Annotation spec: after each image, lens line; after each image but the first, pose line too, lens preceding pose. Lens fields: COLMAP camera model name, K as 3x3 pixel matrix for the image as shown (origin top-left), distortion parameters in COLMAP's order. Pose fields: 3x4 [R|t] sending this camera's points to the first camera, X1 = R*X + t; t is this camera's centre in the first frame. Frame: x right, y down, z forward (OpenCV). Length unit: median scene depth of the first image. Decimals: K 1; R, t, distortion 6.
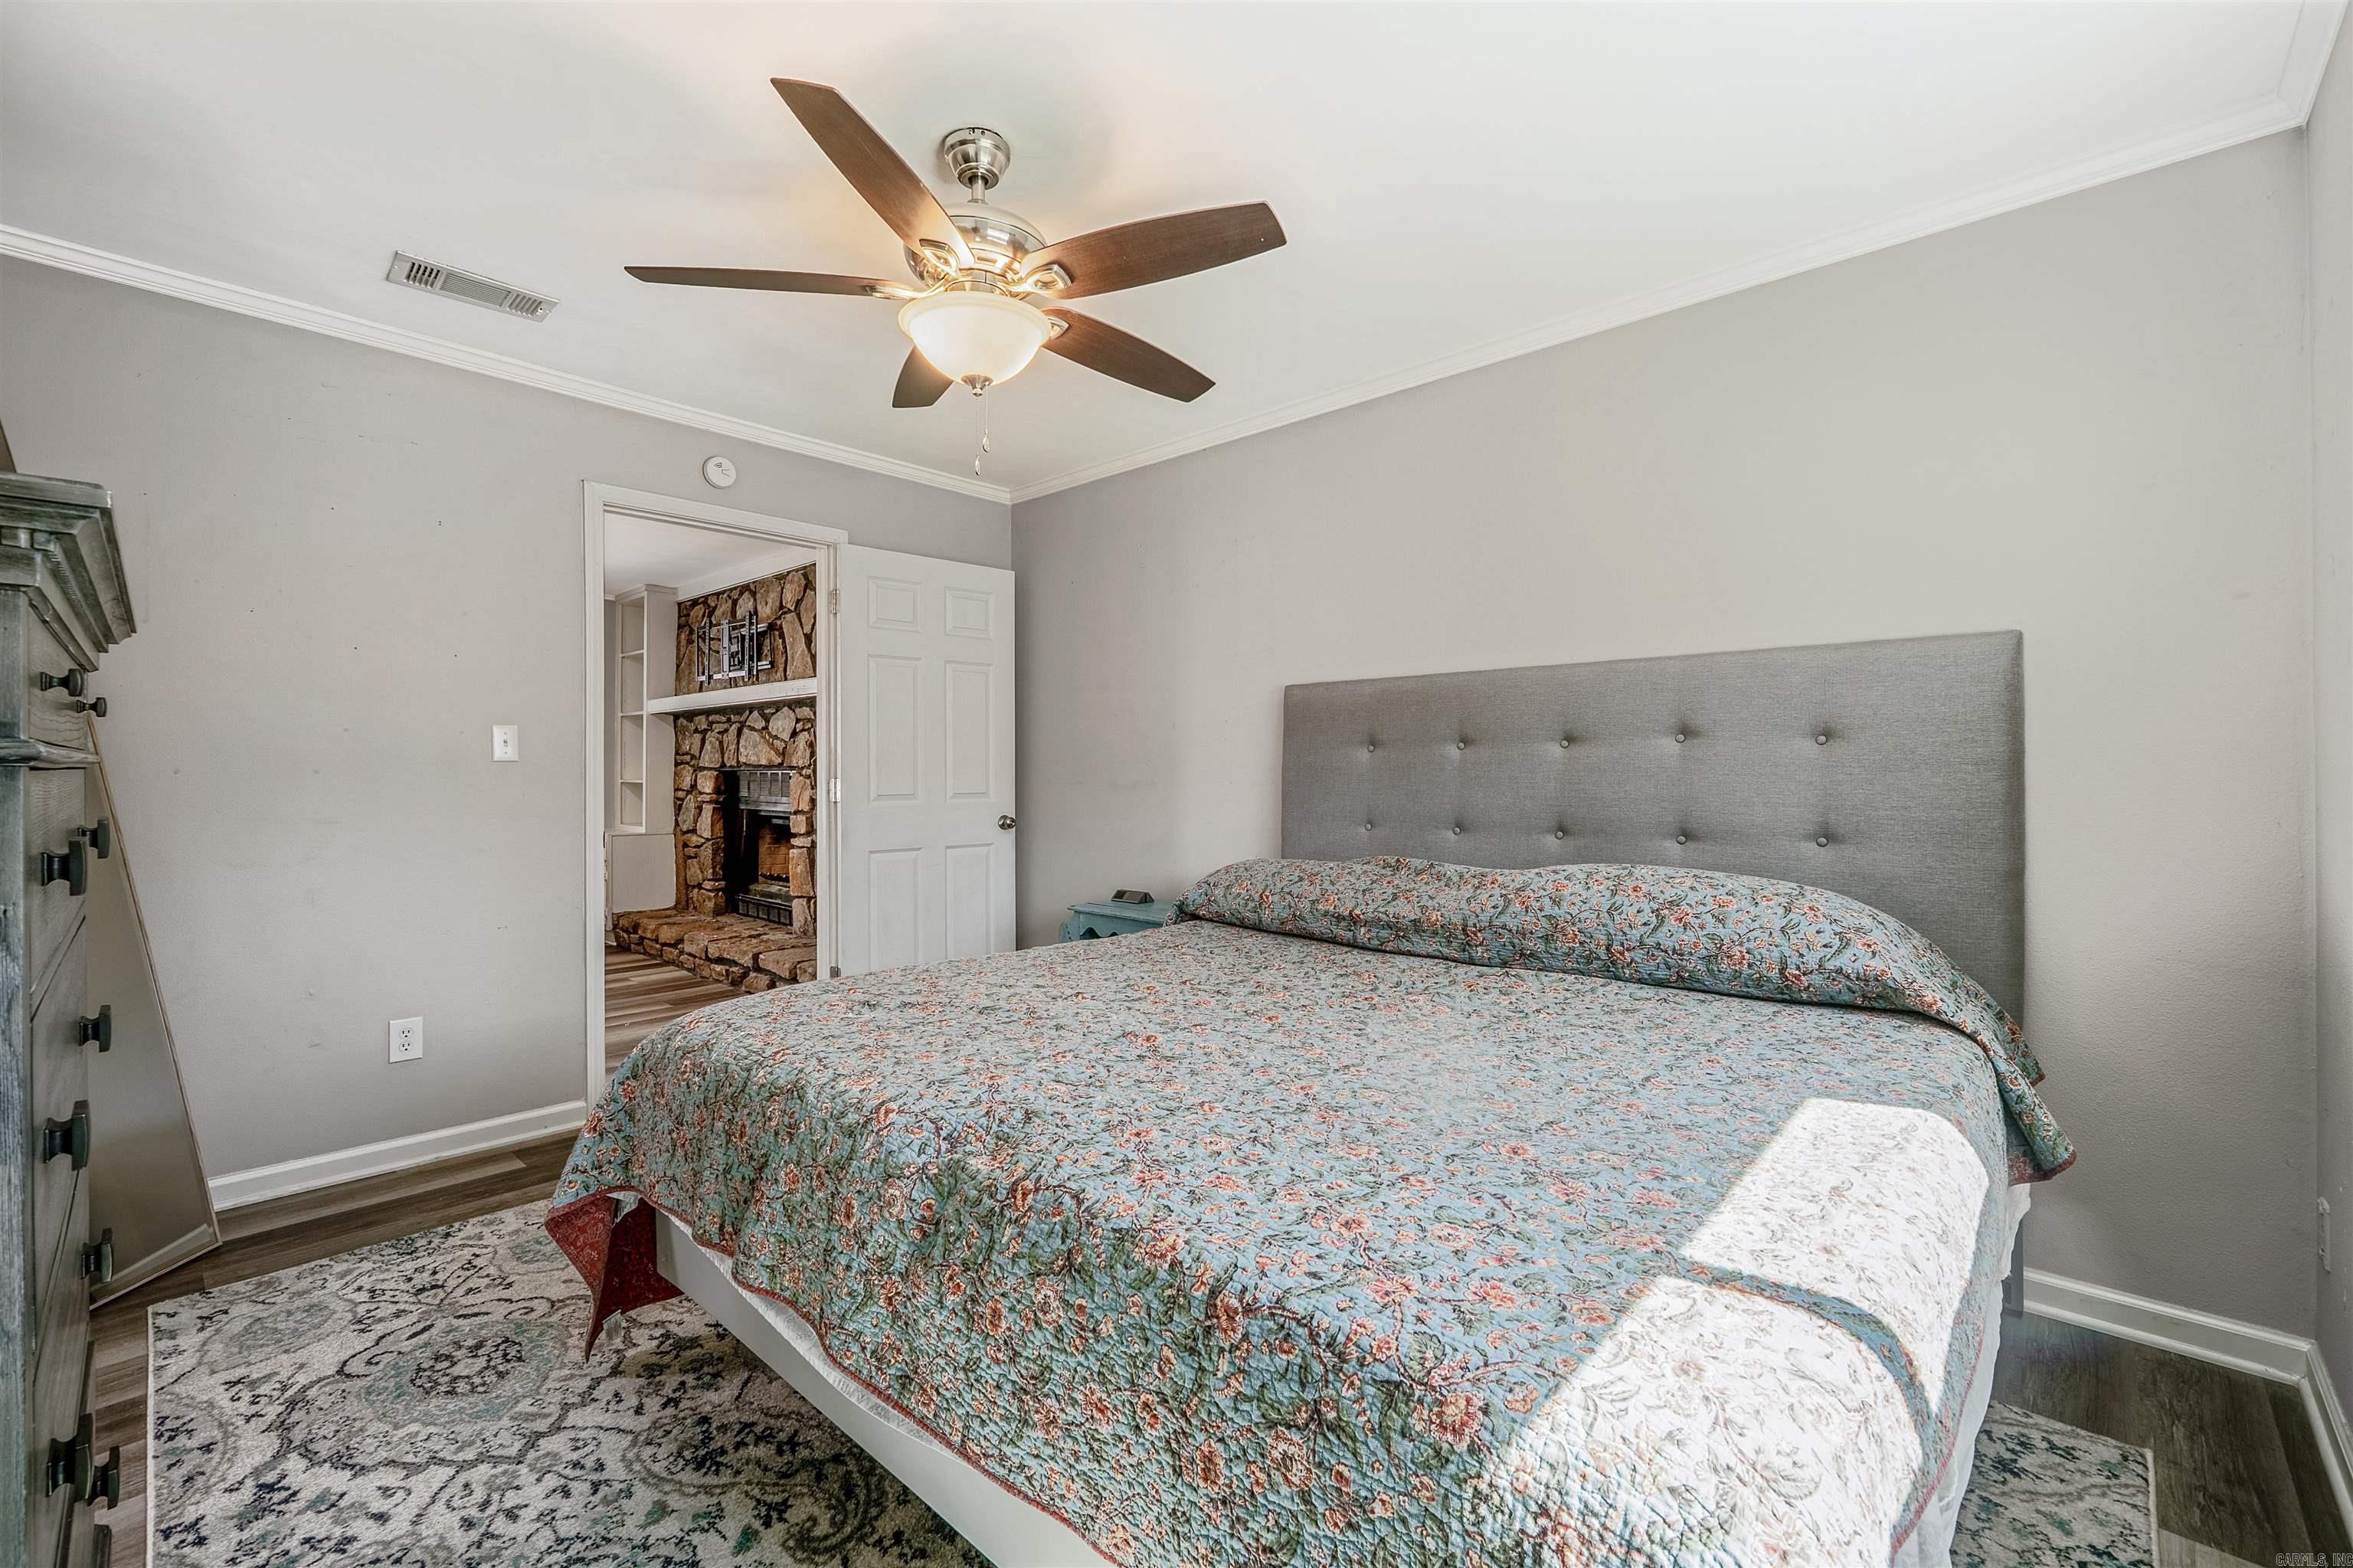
lens RADIAL K [[975.7, 0, 1193.7], [0, 975.7, 756.3], [0, 0, 1]] dist [-0.009507, -0.000014]
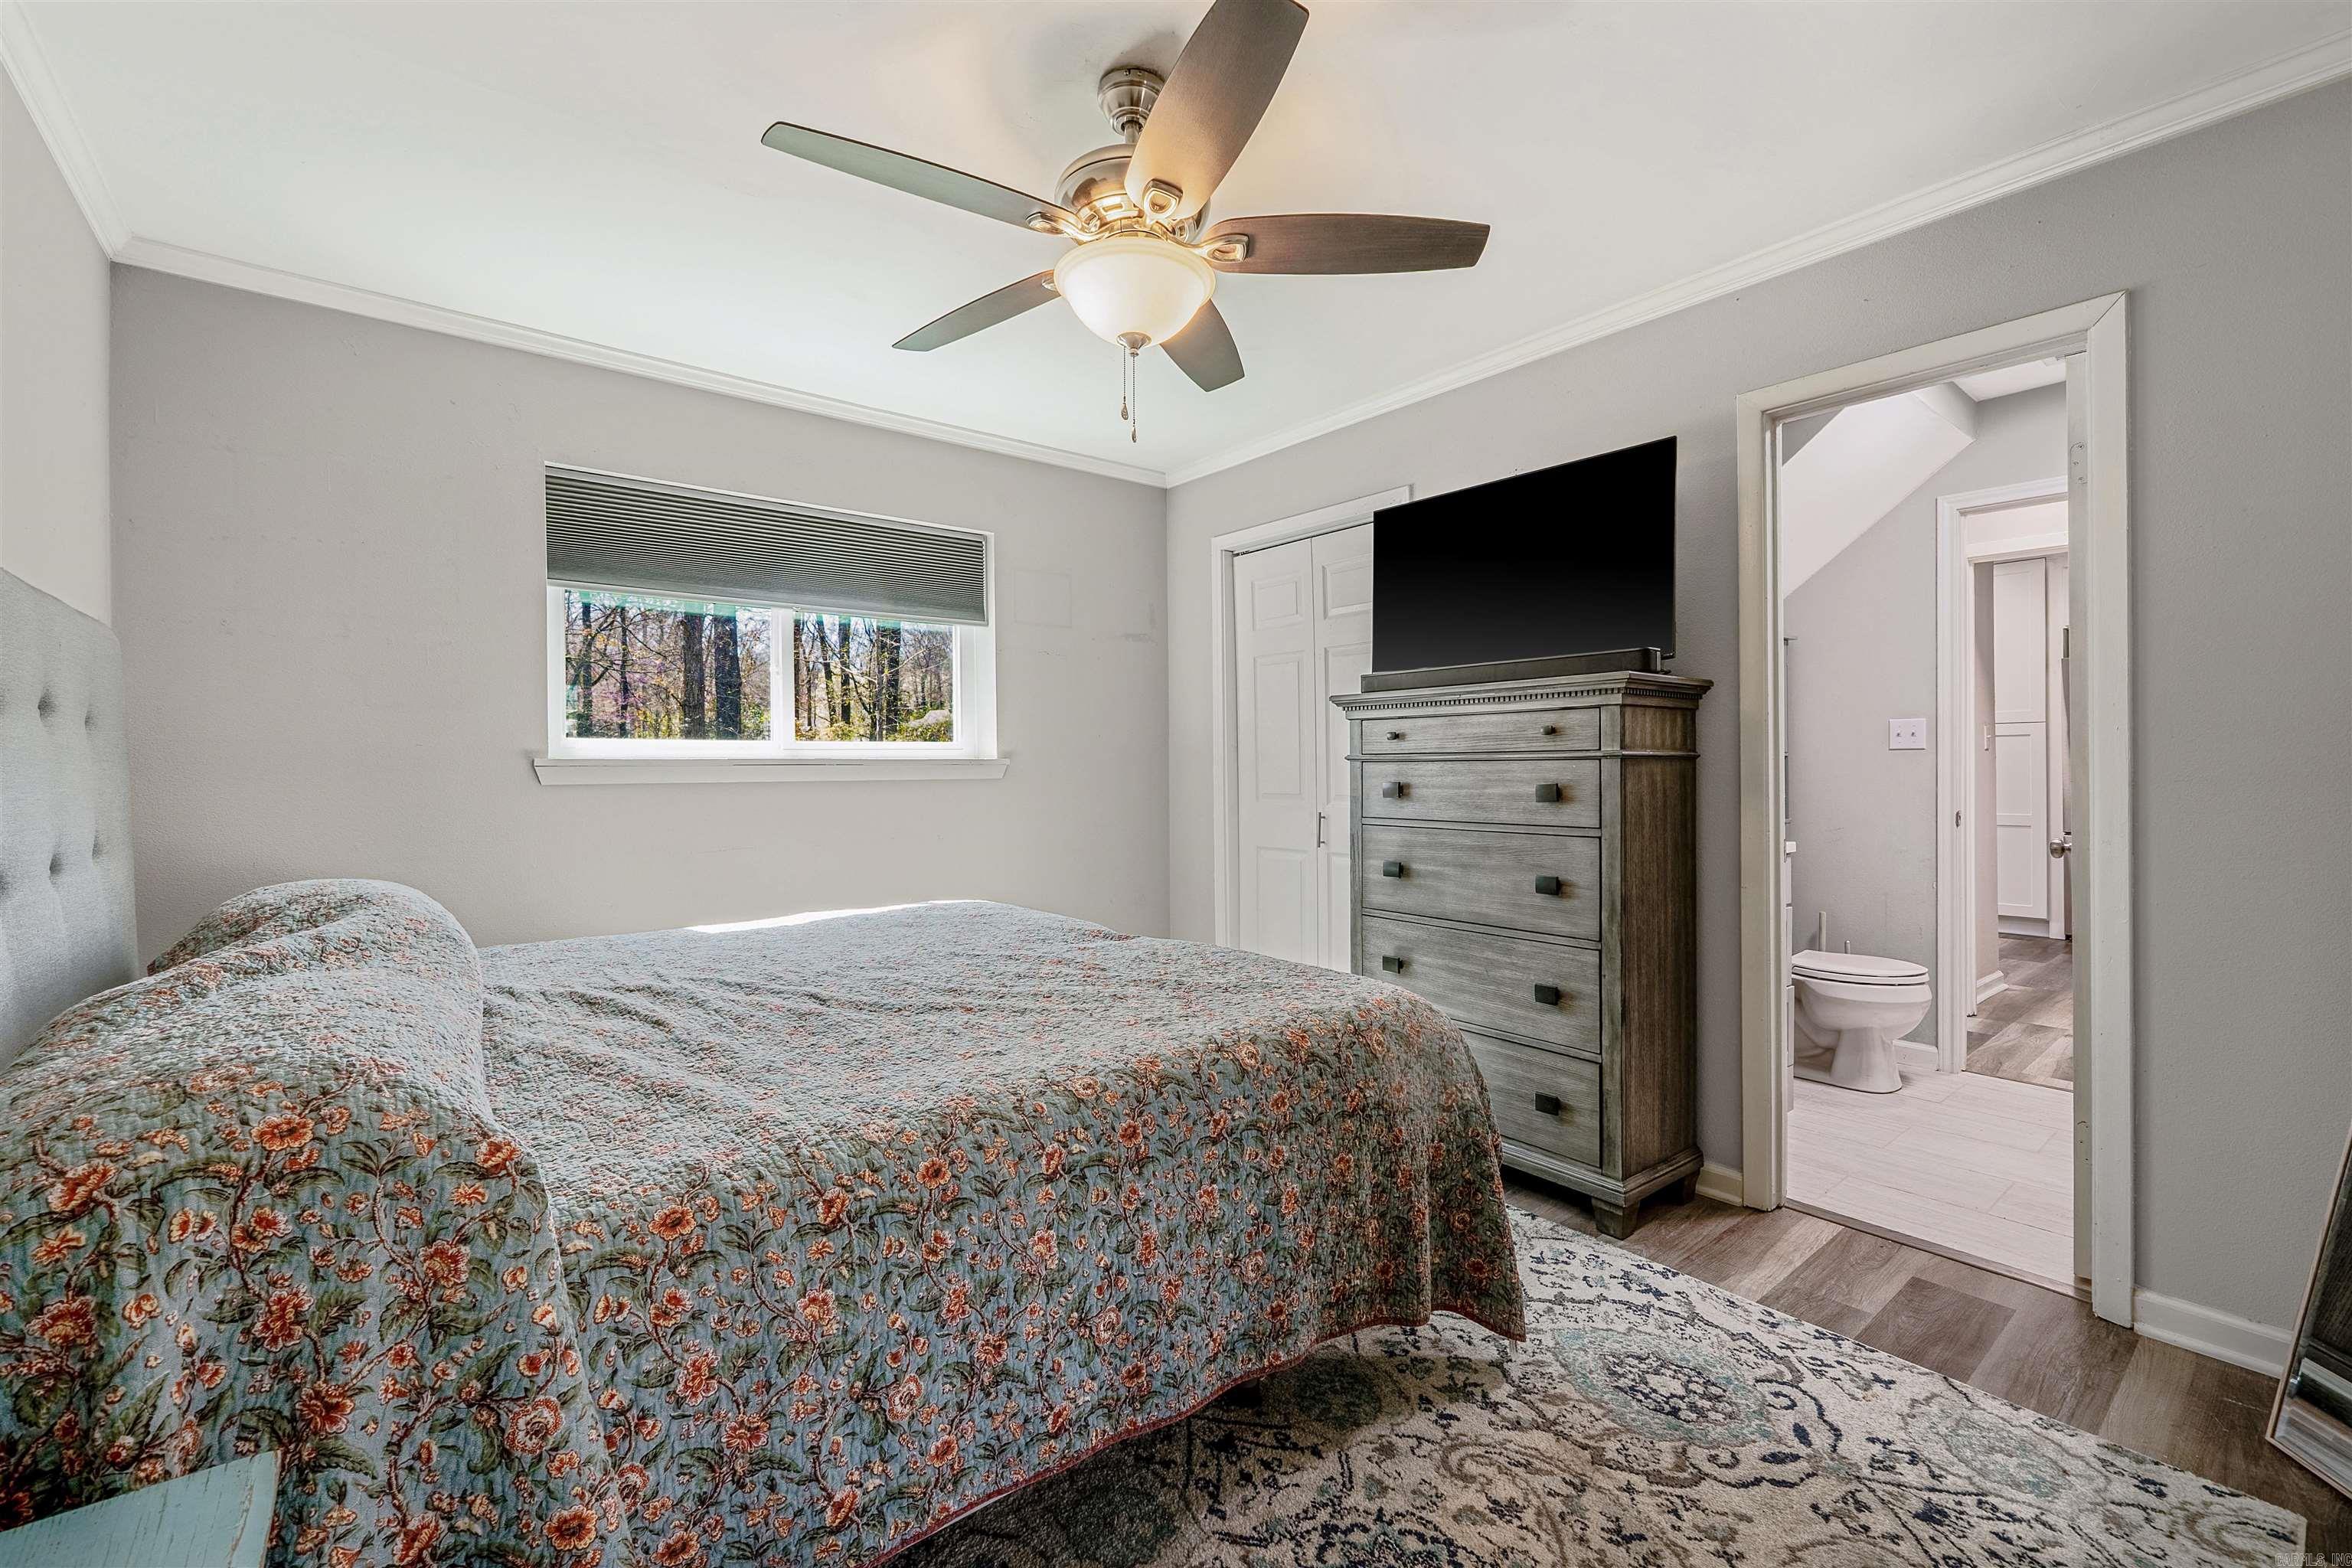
lens RADIAL K [[1002.9, 0, 1174.2], [0, 1002.9, 760.4], [0, 0, 1]] dist [-0.006840, -0.000498]
pose [[-0.985947, 0.008688, 0.166831, -0.335151], [0.005064, 0.999742, -0.022138, 0.026870], [-0.166980, -0.020982, -0.985737, 1.563051]]
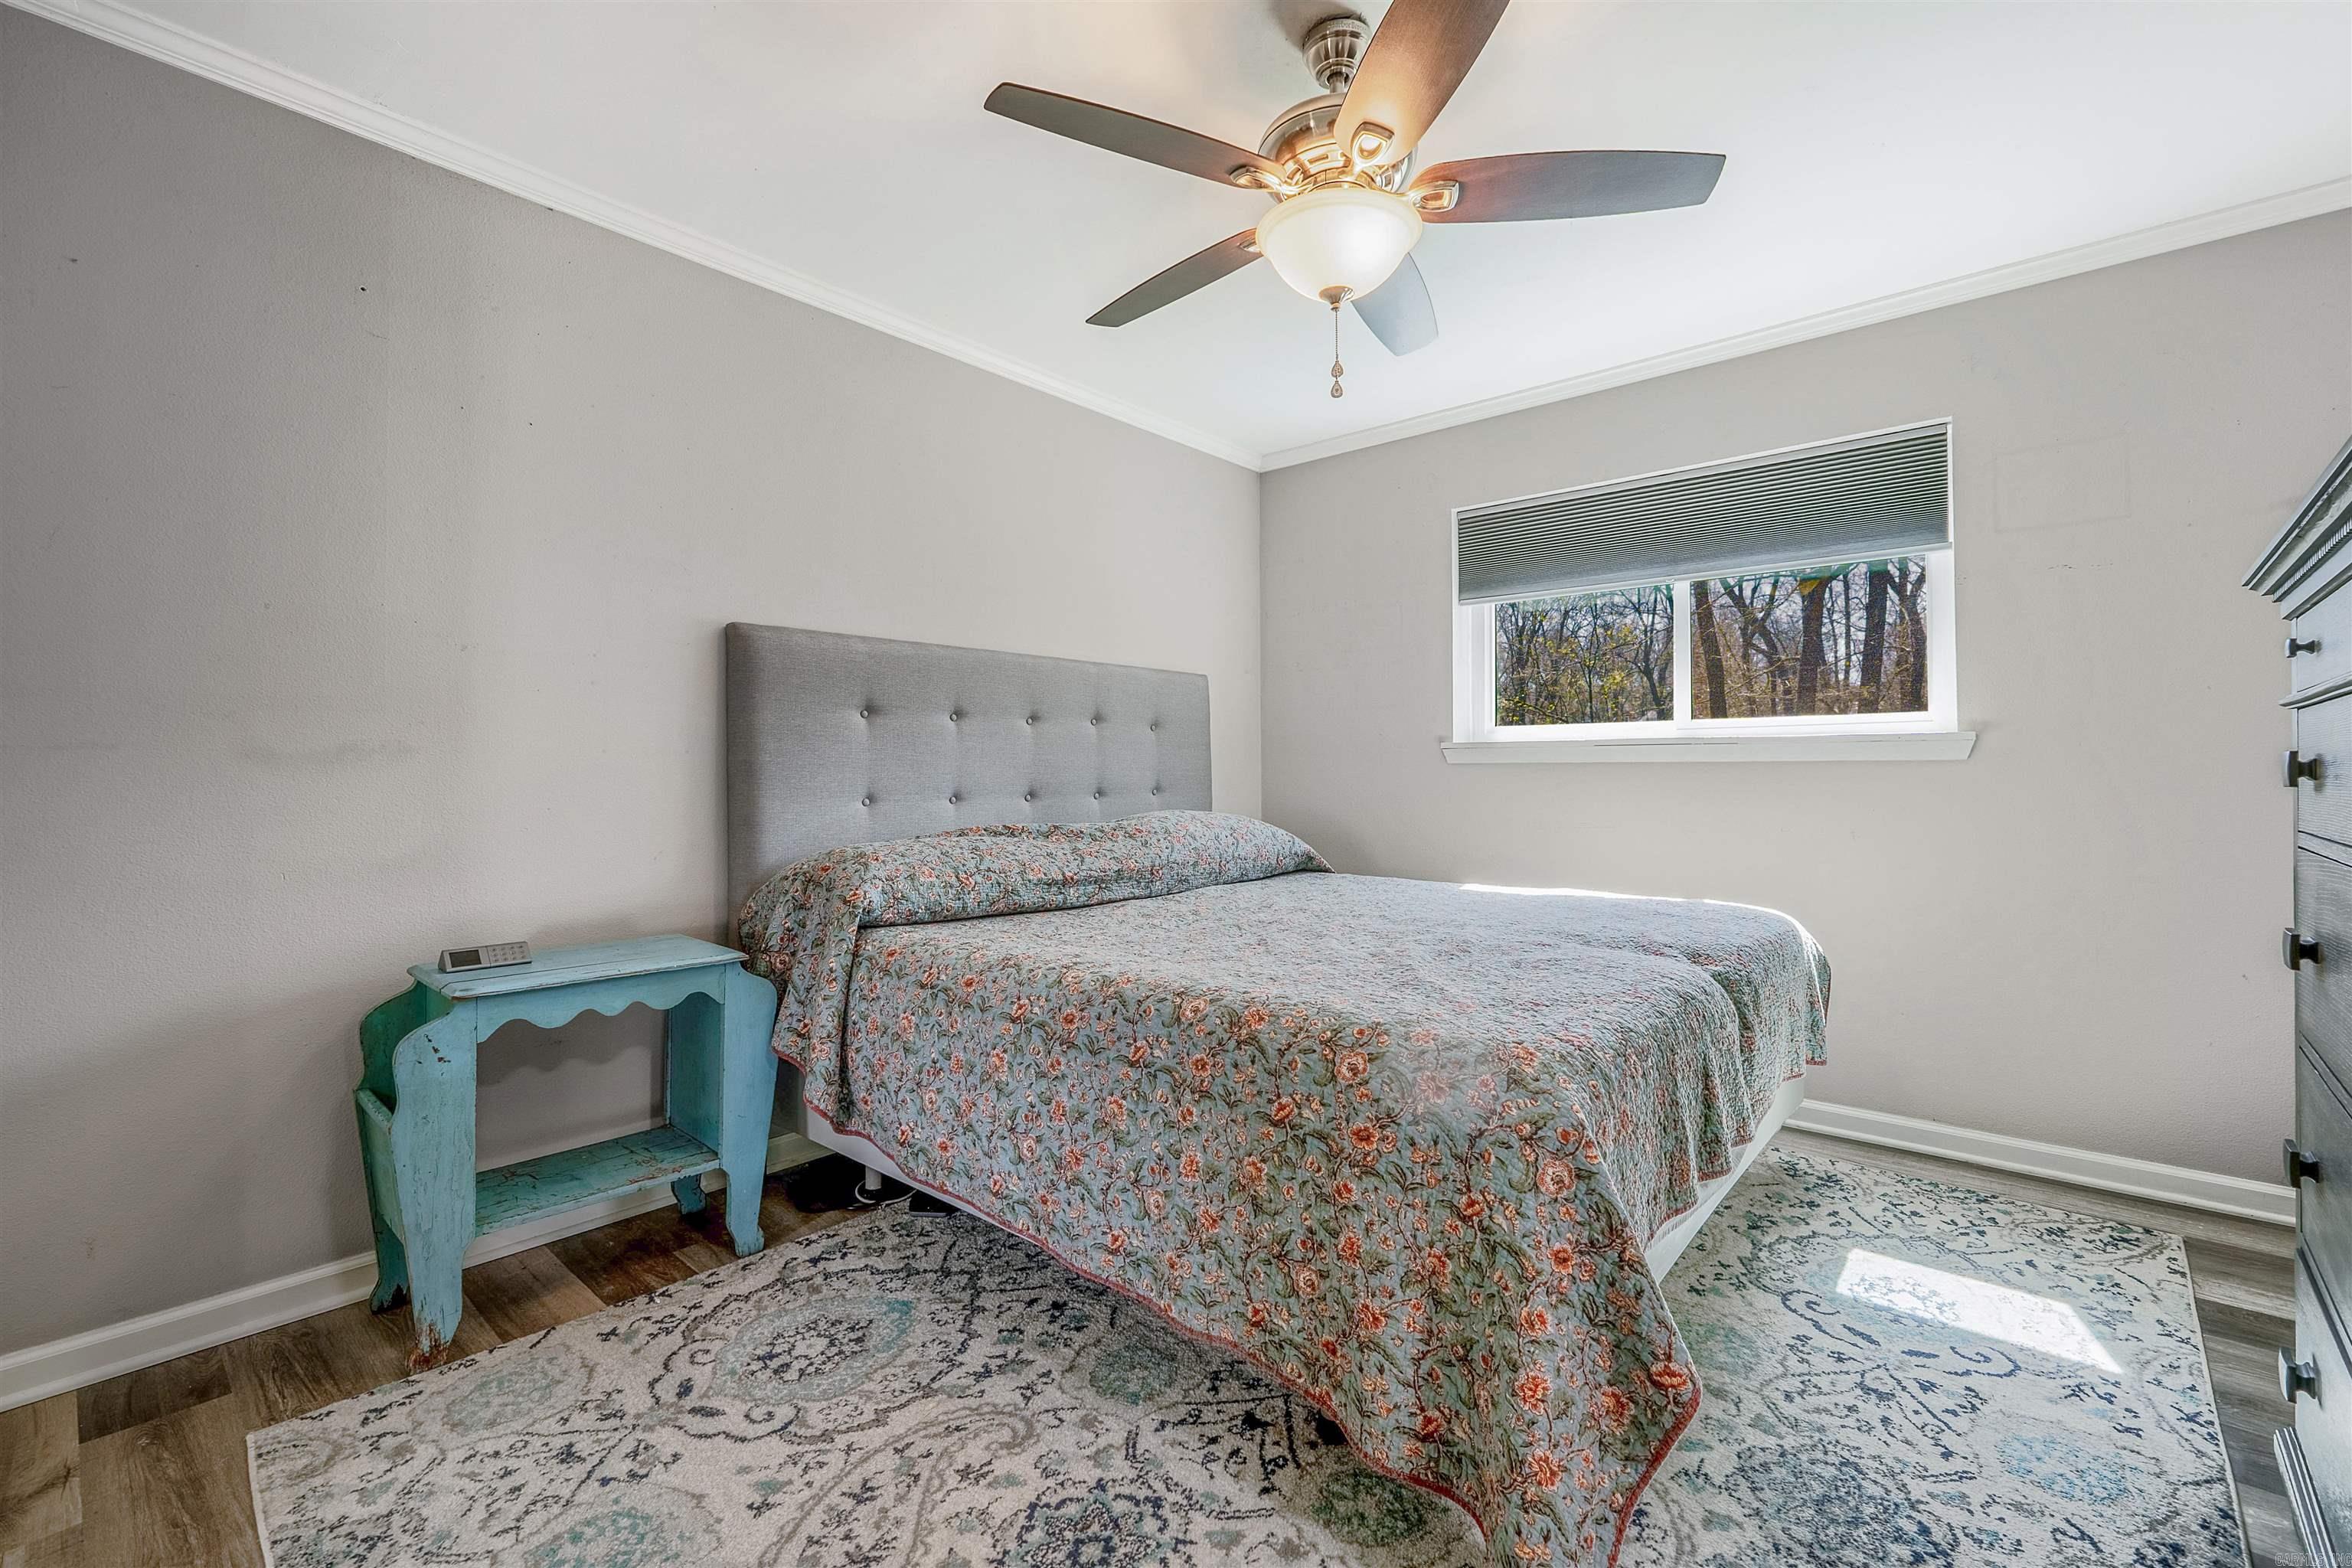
lens RADIAL K [[975.3, 0, 1193.1], [0, 975.3, 756.3], [0, 0, 1]] dist [-0.009507, -0.000014]
pose [[-0.011069, 0.014242, 0.999837, -0.914357], [-0.016318, 0.999763, -0.014422, 0.048462], [-0.999806, -0.016475, -0.010834, 0.917911]]
